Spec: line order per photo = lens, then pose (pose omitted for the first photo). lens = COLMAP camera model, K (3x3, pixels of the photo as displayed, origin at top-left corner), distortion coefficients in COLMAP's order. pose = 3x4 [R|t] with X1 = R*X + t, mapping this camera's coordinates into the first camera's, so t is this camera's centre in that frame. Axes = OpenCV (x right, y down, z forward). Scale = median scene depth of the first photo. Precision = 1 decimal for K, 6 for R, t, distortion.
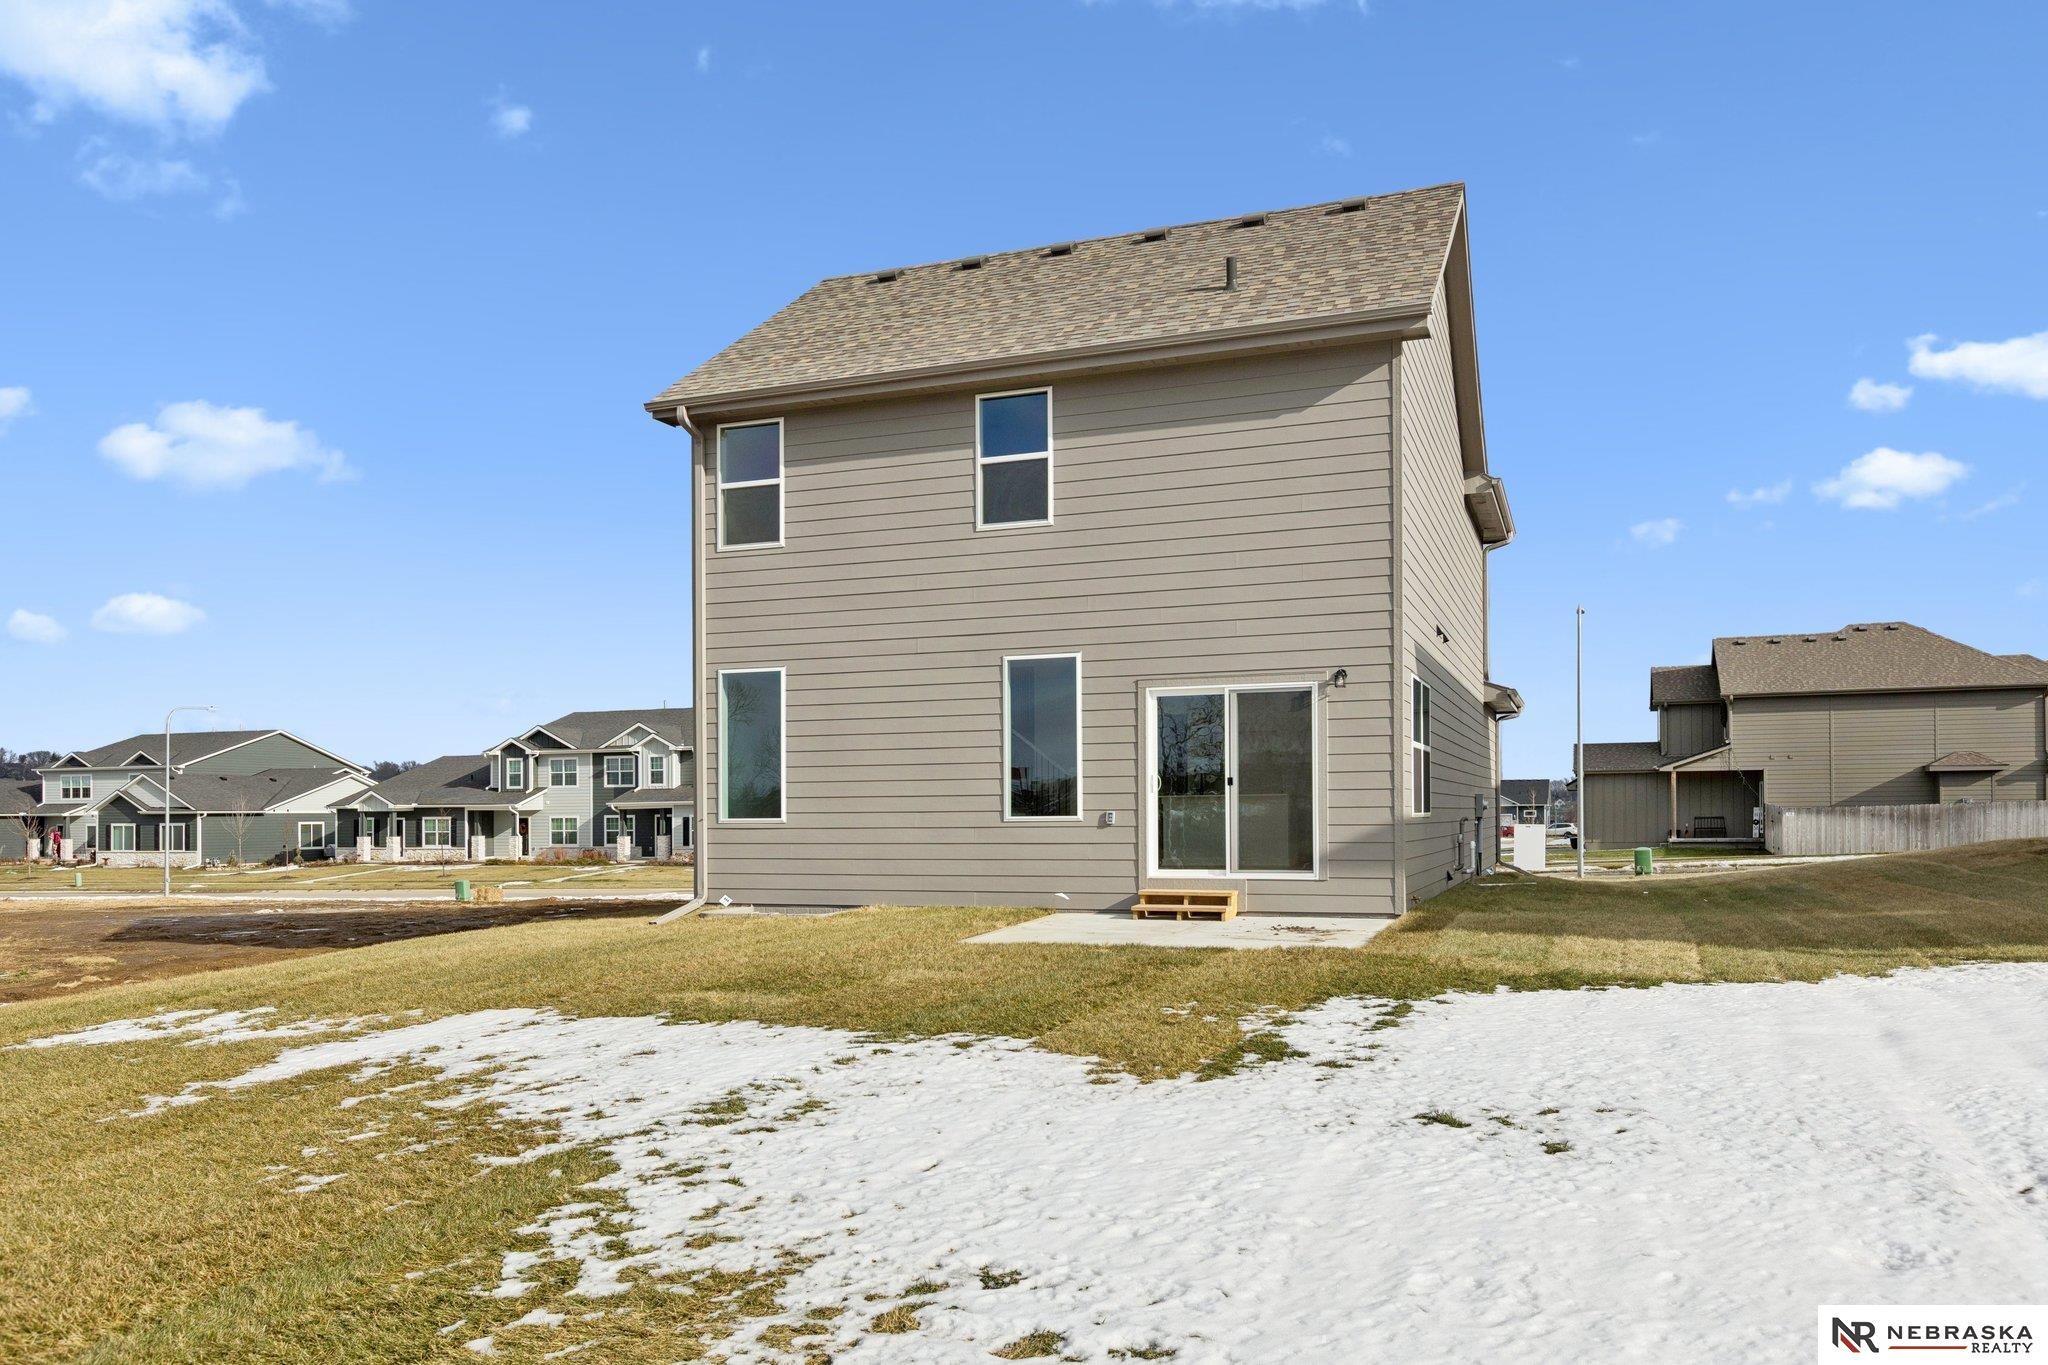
lens RADIAL K [[1474.5, 0, 1033.4], [0, 1474.5, 803.8], [0, 0, 1]] dist [0.005687, 0.000563]
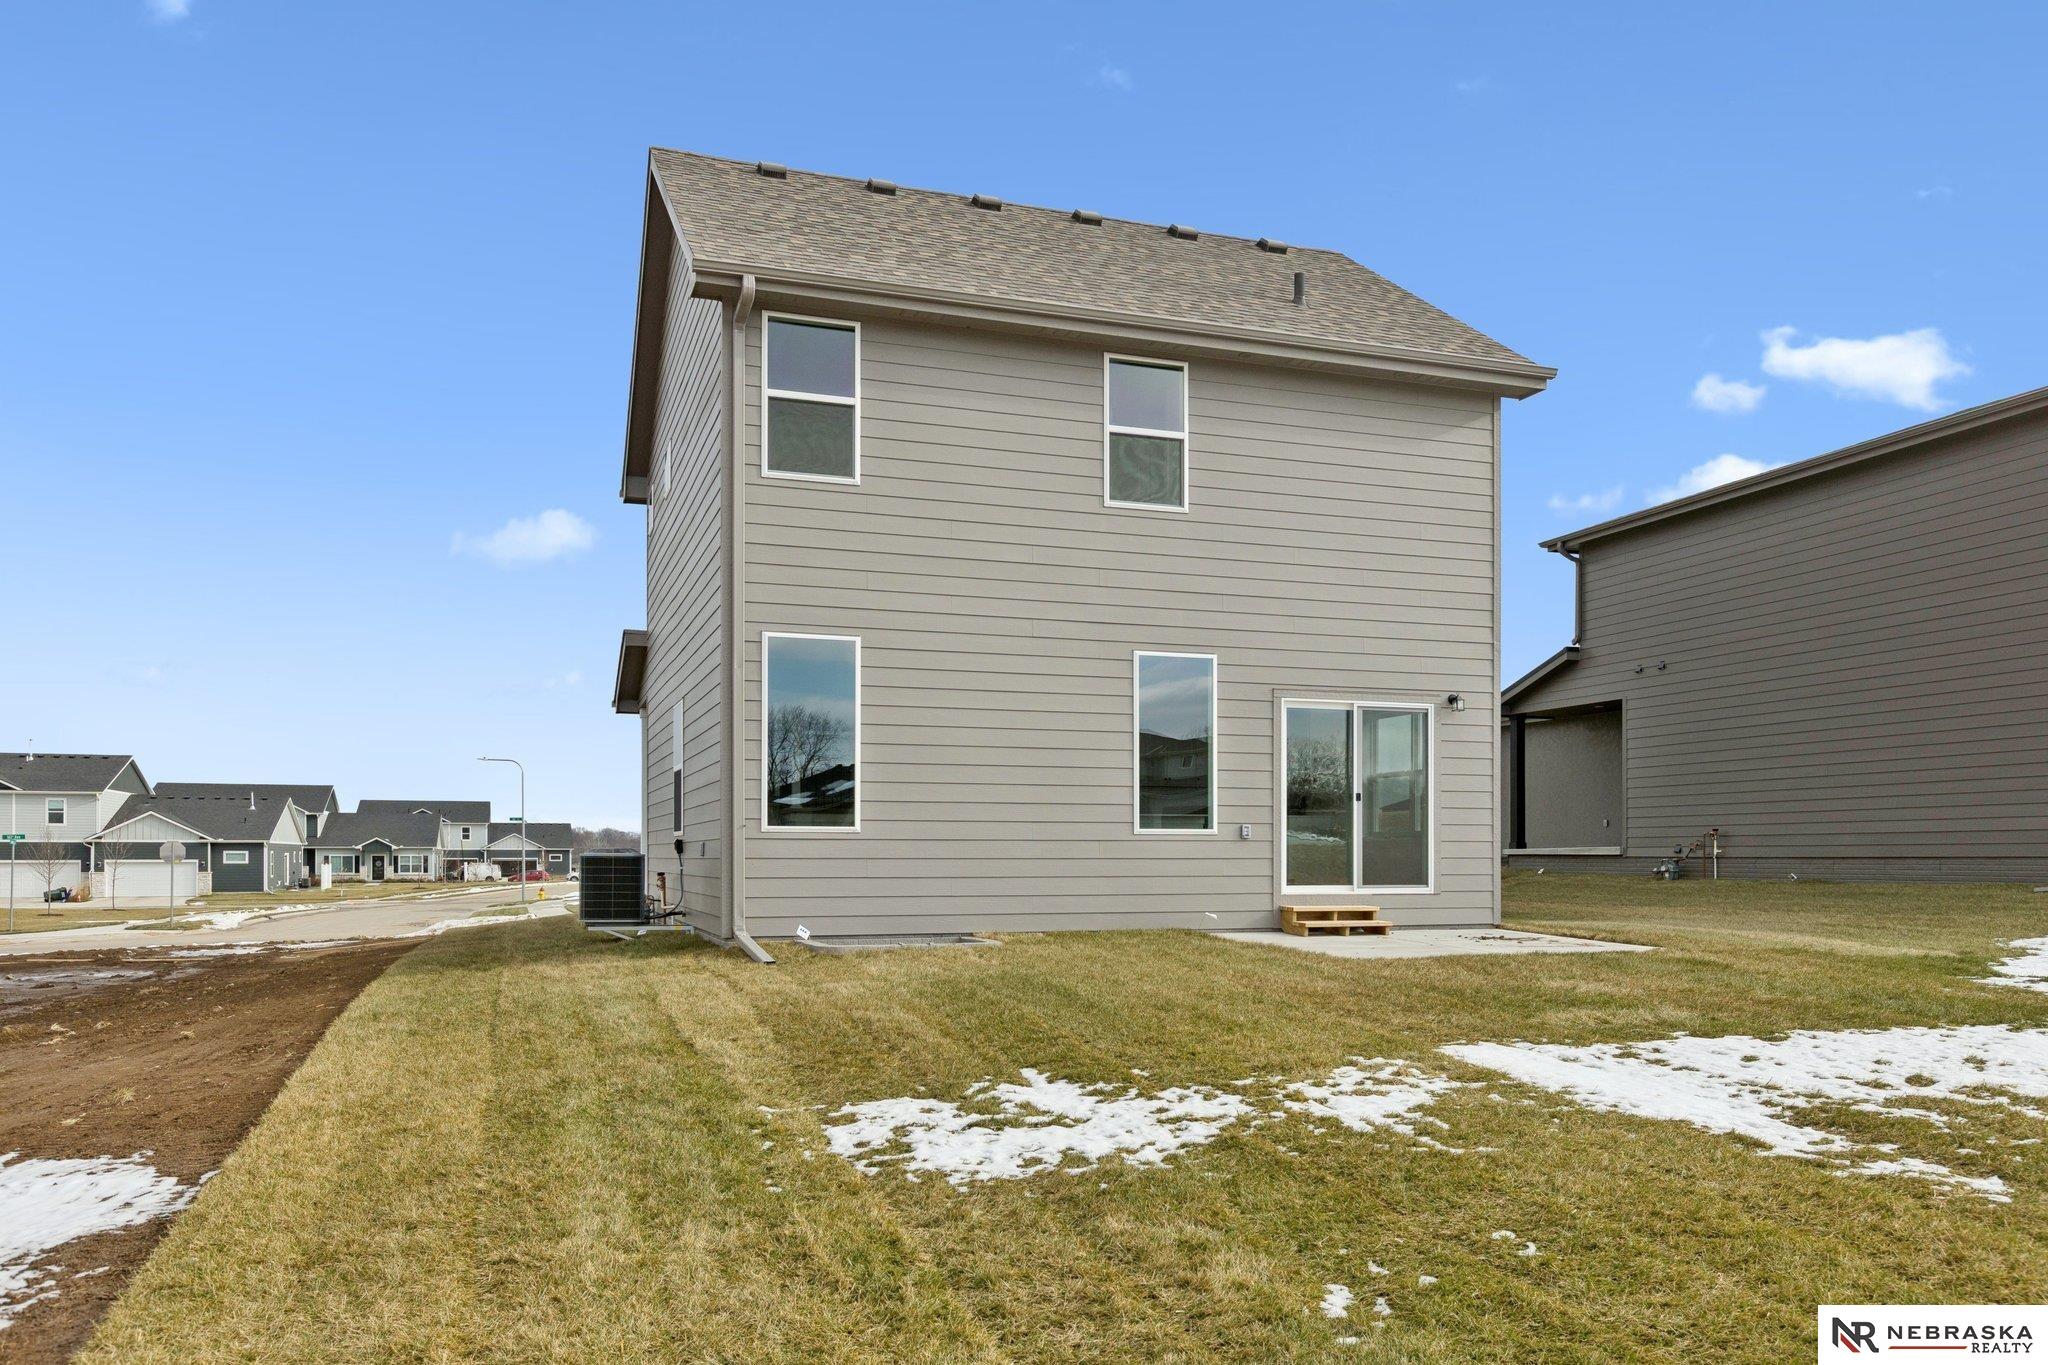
lens RADIAL K [[1488.5, 0, 1019.0], [0, 1488.5, 862.5], [0, 0, 1]] dist [-0.001011, -0.001332]
pose [[0.765714, 0.006003, 0.643154, -0.663211], [-0.011099, 0.999931, 0.003881, 0.026702], [-0.643086, -0.010110, 0.765727, 0.352610]]
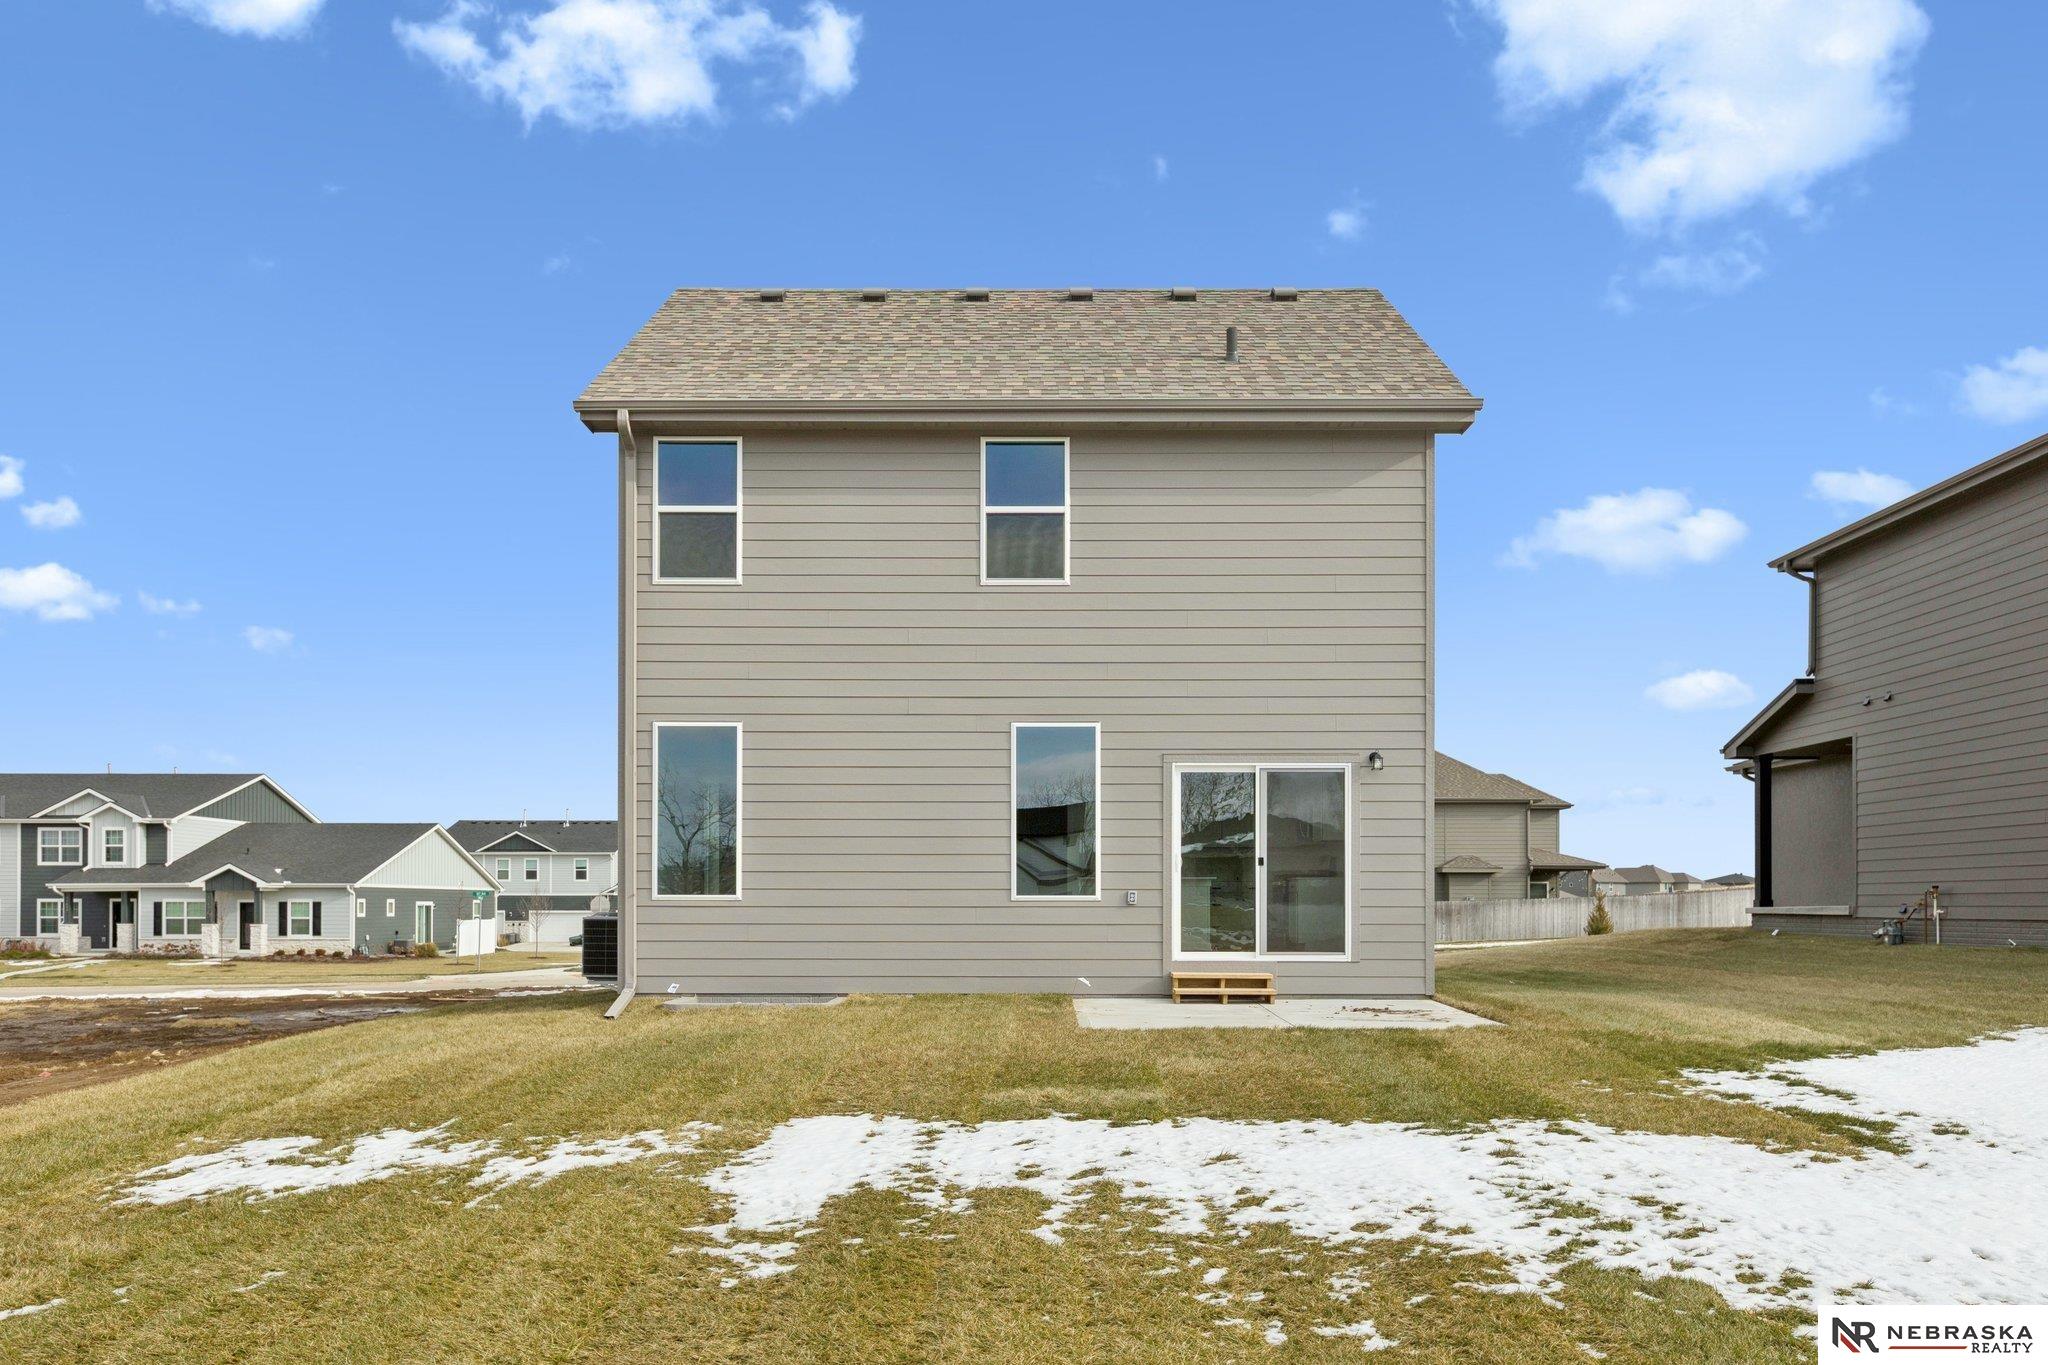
lens RADIAL K [[1484.8, 0, 1013.0], [0, 1484.8, 902.4], [0, 0, 1]] dist [0.001564, -0.000558]
pose [[0.936137, 0.009908, 0.351496, -0.349664], [-0.011172, 0.999936, 0.001566, 0.011645], [-0.351458, -0.005393, 0.936188, 0.126871]]
